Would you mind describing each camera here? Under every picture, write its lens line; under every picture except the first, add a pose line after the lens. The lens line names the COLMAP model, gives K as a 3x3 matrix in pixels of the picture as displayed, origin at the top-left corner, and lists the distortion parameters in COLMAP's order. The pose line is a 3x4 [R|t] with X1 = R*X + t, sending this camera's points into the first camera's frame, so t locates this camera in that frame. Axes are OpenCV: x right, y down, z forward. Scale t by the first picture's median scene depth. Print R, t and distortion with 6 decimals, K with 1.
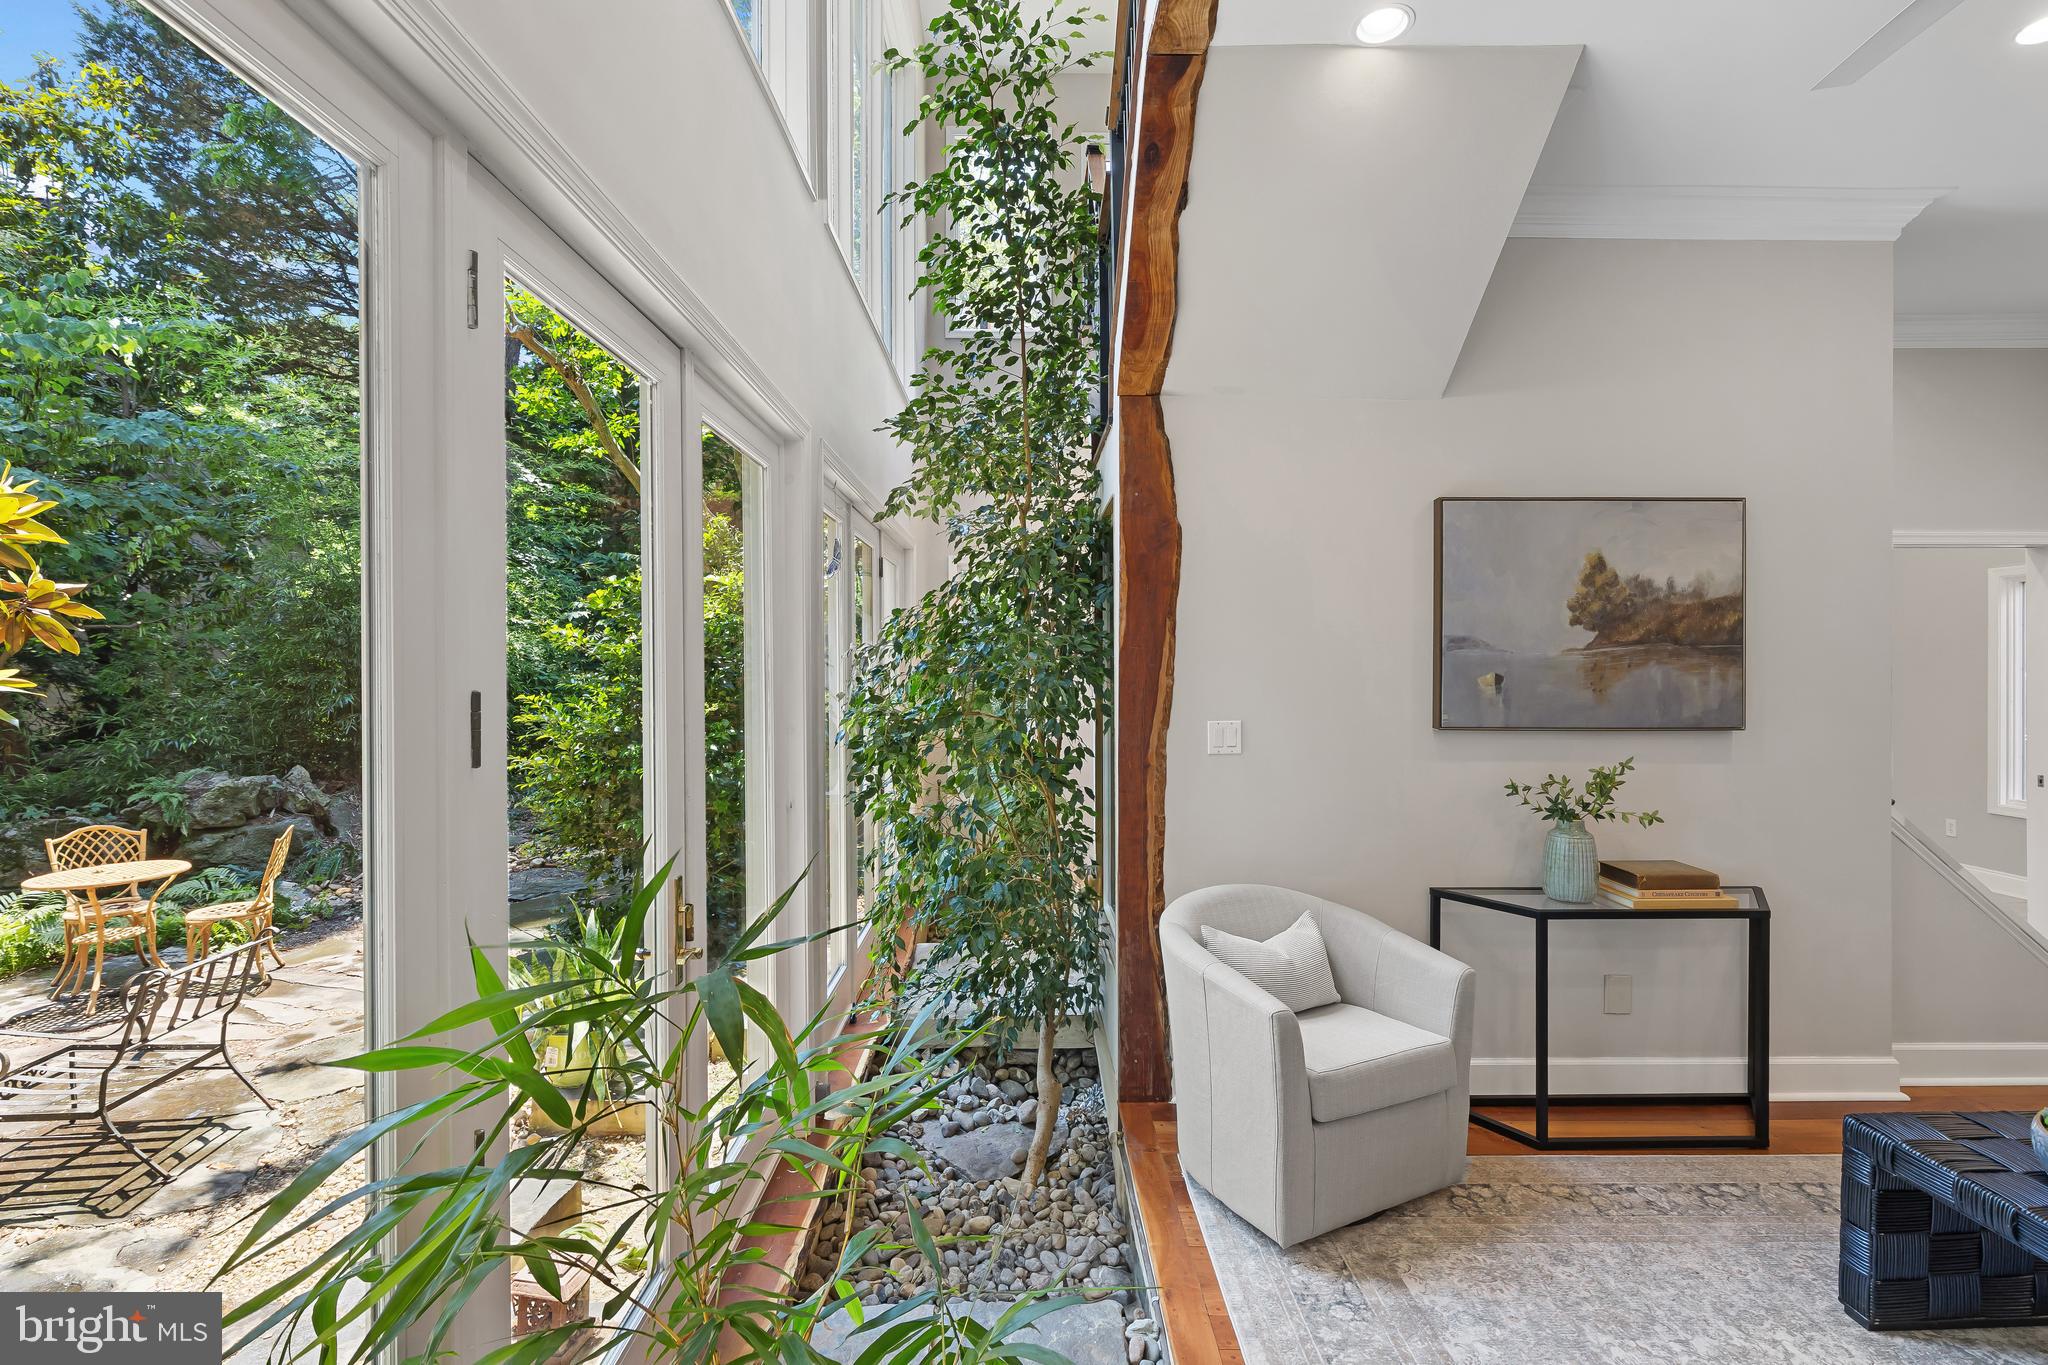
lens RADIAL K [[921.2, 0, 1041.6], [0, 921.2, 665.8], [0, 0, 1]] dist [0.012622, -0.004591]
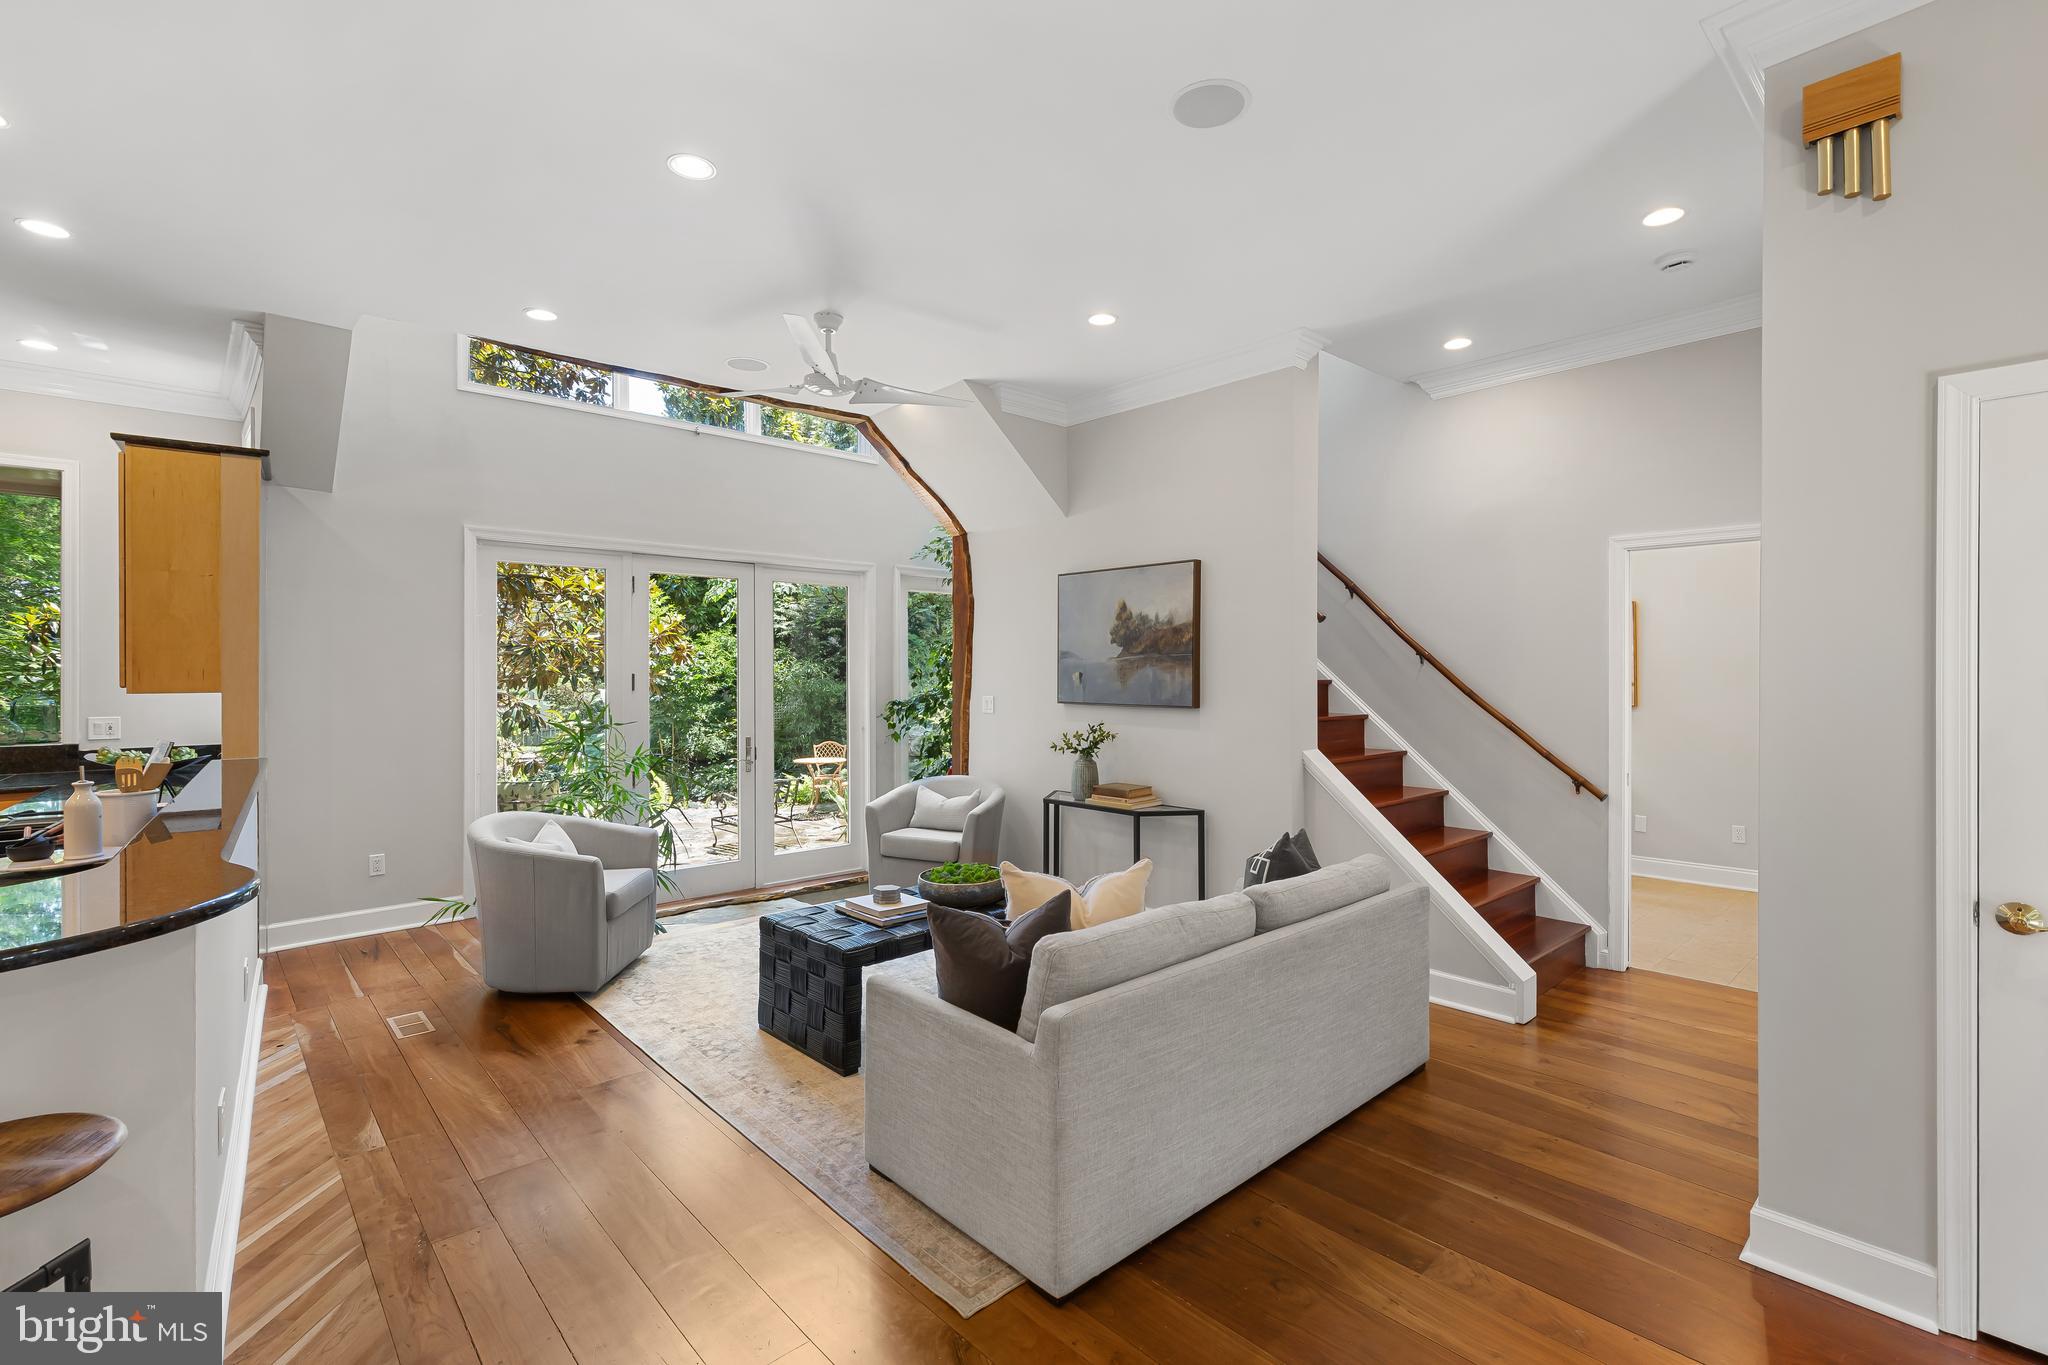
lens RADIAL K [[921.2, 0, 1023.4], [0, 921.2, 678.1], [0, 0, 1]] dist [0.012622, -0.004591]
pose [[0.665450, 0.004597, -0.746429, 1.726973], [-0.000665, 0.999984, 0.005565, 0.009933], [0.746443, -0.003207, 0.665442, -0.246887]]
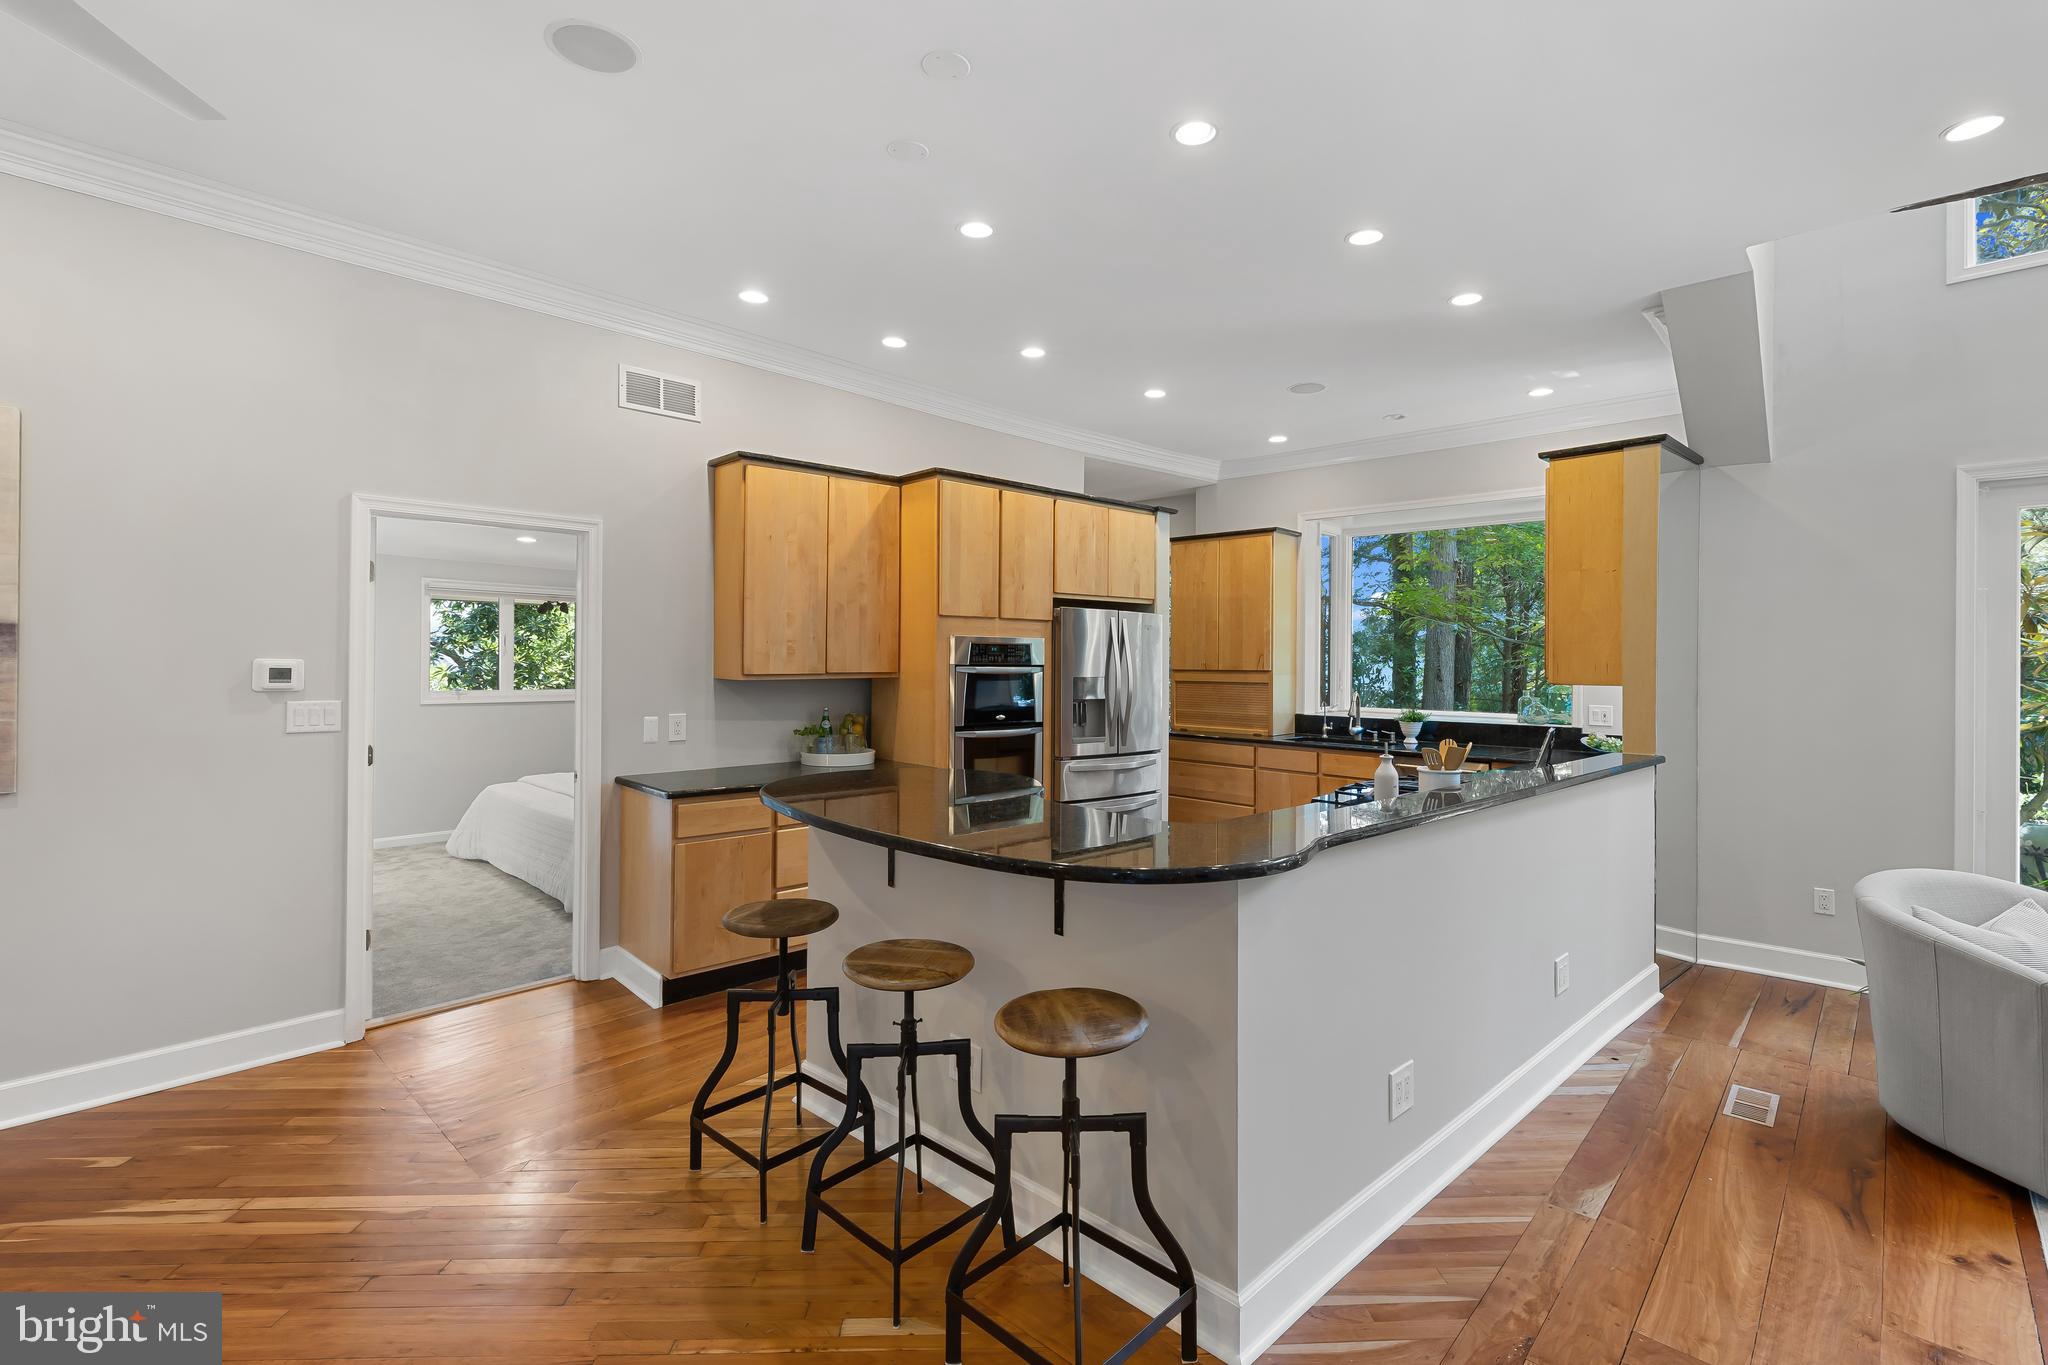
lens RADIAL K [[921.2, 0, 1030.9], [0, 921.2, 659.8], [0, 0, 1]] dist [0.012622, -0.004591]
pose [[-0.695481, -0.006756, -0.718513, 1.519545], [-0.008041, 0.999966, -0.001619, 0.010041], [0.718500, 0.004652, -0.695511, 0.096431]]
